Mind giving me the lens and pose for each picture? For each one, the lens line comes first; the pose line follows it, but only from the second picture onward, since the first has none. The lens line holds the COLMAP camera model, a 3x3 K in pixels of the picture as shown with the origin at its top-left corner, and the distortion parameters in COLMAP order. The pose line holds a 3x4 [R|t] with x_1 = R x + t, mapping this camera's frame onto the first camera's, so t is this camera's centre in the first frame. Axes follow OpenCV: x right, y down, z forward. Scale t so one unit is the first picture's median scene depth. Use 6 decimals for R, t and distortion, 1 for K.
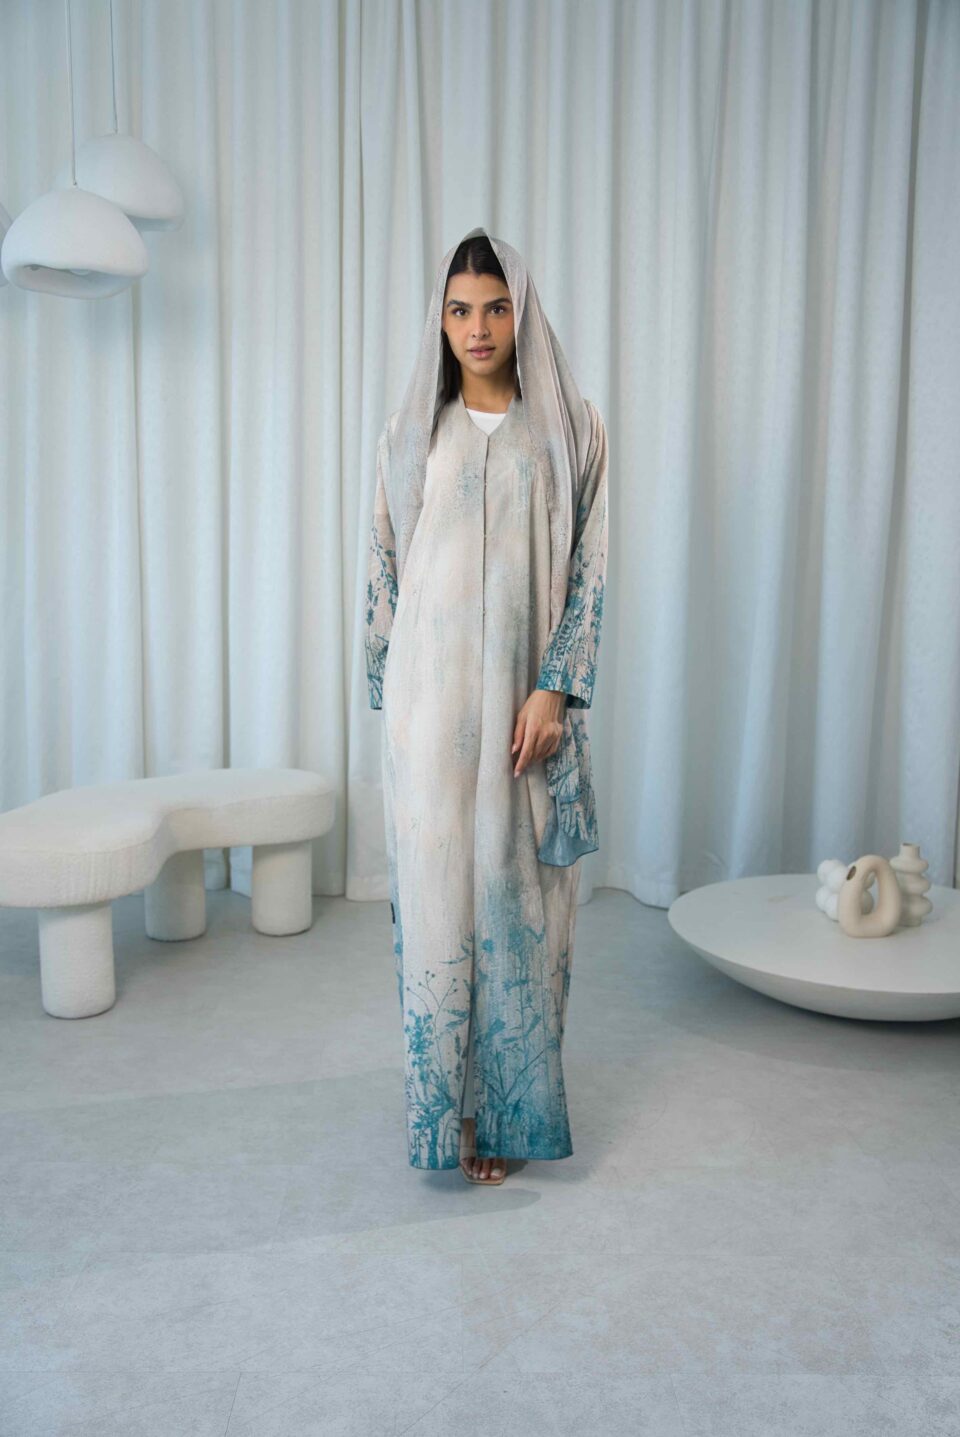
lens RADIAL K [[1162.5, 0, 480.0], [0, 1162.5, 718.5], [0, 0, 1]] dist [-0.095529, 0.062213]
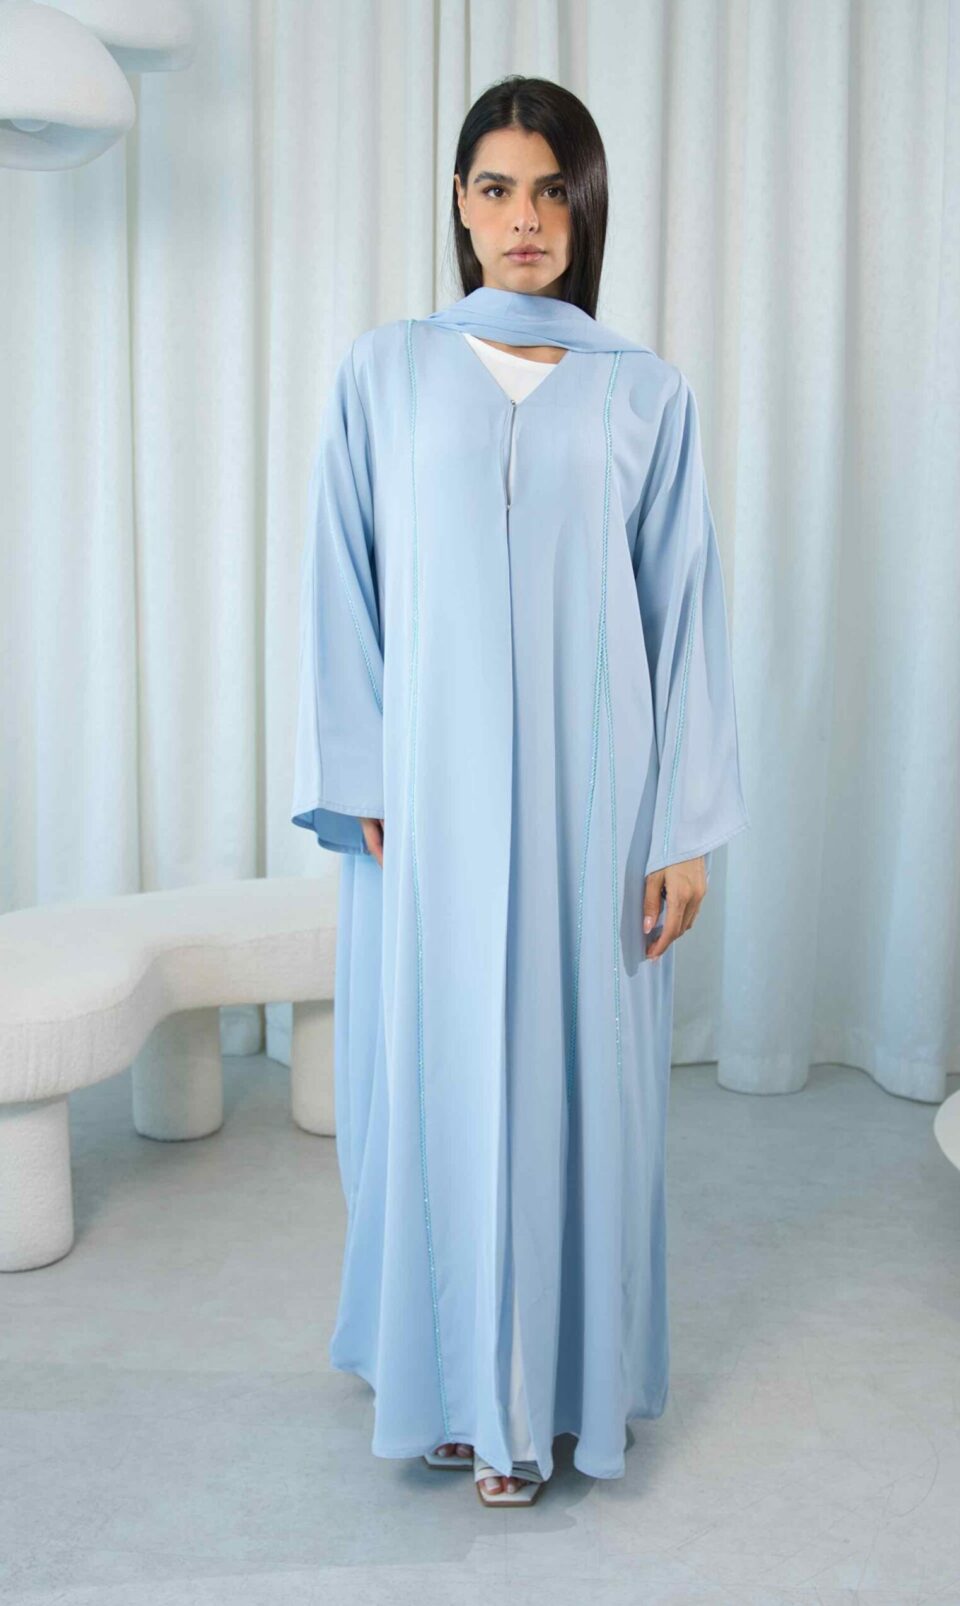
lens RADIAL K [[1659.7, 0, 499.6], [0, 1659.7, 811.6], [0, 0, 1]] dist [-0.104654, 0.010891]
pose [[0.996235, 0.011546, -0.085925, 0.000697], [-0.010379, 0.999848, 0.014025, -0.017372], [0.086074, -0.013080, 0.996203, 0.110967]]
